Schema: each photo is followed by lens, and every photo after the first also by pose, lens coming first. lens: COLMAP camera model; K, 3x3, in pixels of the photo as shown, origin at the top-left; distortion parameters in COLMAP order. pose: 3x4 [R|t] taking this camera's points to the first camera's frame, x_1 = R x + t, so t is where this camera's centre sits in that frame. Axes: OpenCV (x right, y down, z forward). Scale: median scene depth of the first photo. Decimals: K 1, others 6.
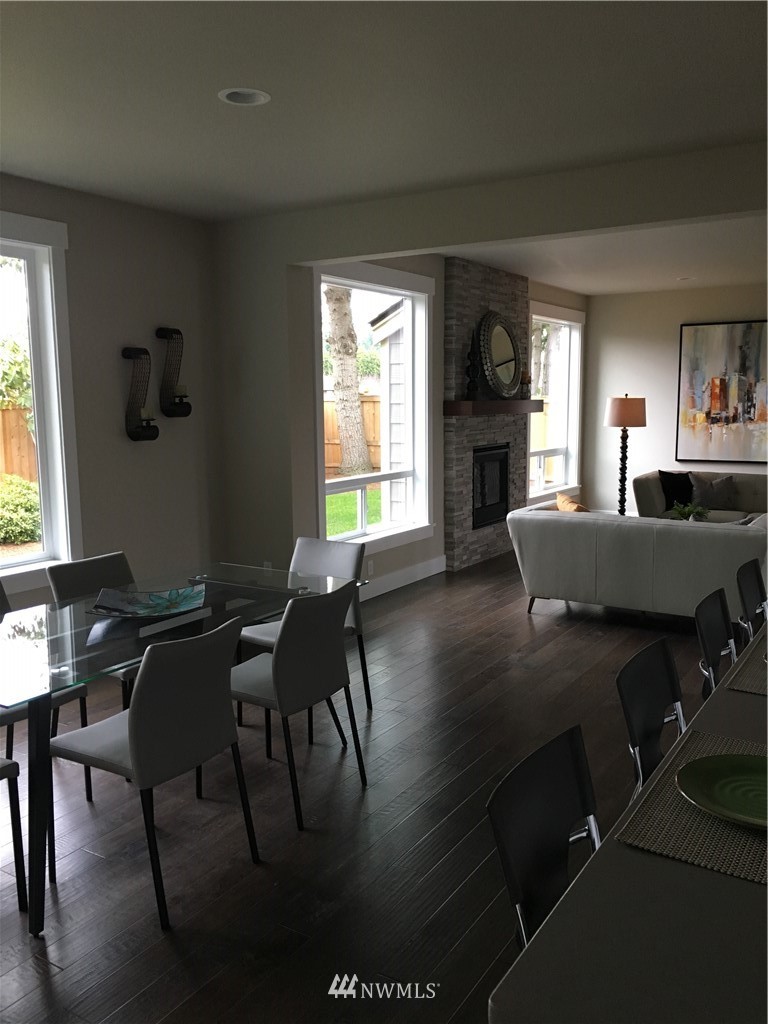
lens RADIAL K [[864.9, 0, 387.9], [0, 864.9, 507.7], [0, 0, 1]] dist [0.078504, -0.071573]
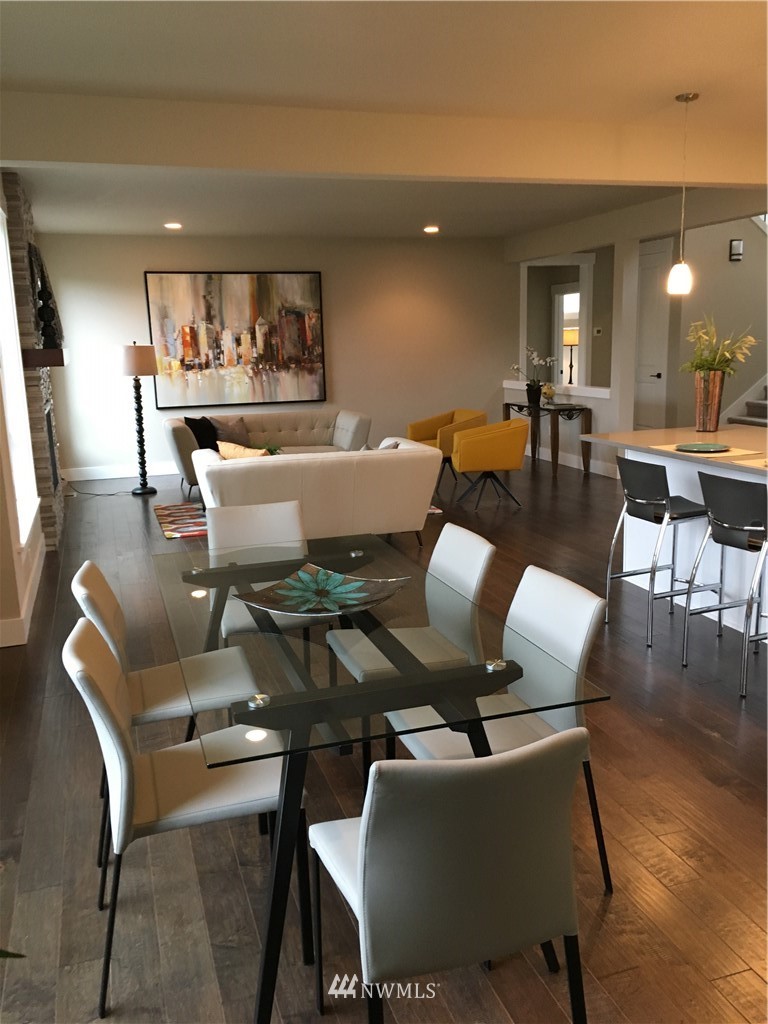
lens RADIAL K [[864.9, 0, 387.7], [0, 864.9, 508.8], [0, 0, 1]] dist [0.078504, -0.071573]
pose [[0.637563, -0.160797, 0.753431, -0.288733], [0.122314, 0.986698, 0.107077, -0.015560], [-0.760626, 0.023887, 0.648750, 0.151780]]
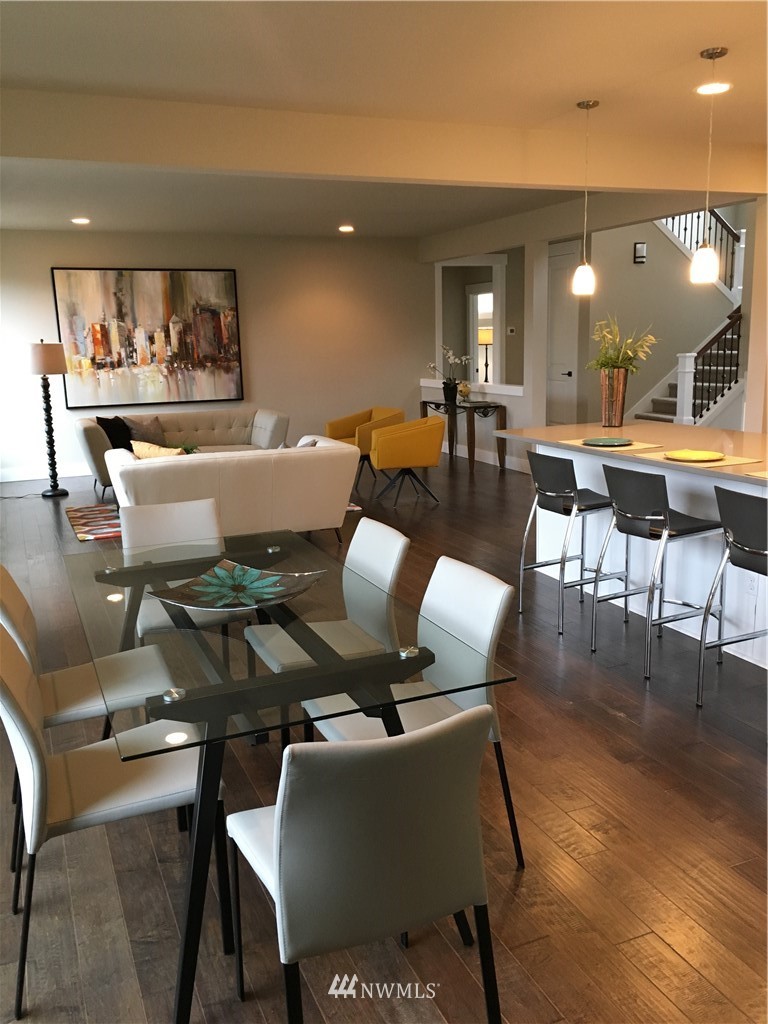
lens RADIAL K [[864.9, 0, 387.2], [0, 864.9, 508.4], [0, 0, 1]] dist [0.078504, -0.071573]
pose [[0.564708, -0.171701, 0.807232, -0.291372], [0.129268, 0.984448, 0.118964, -0.014384], [-0.815104, 0.037170, 0.578121, 0.147260]]
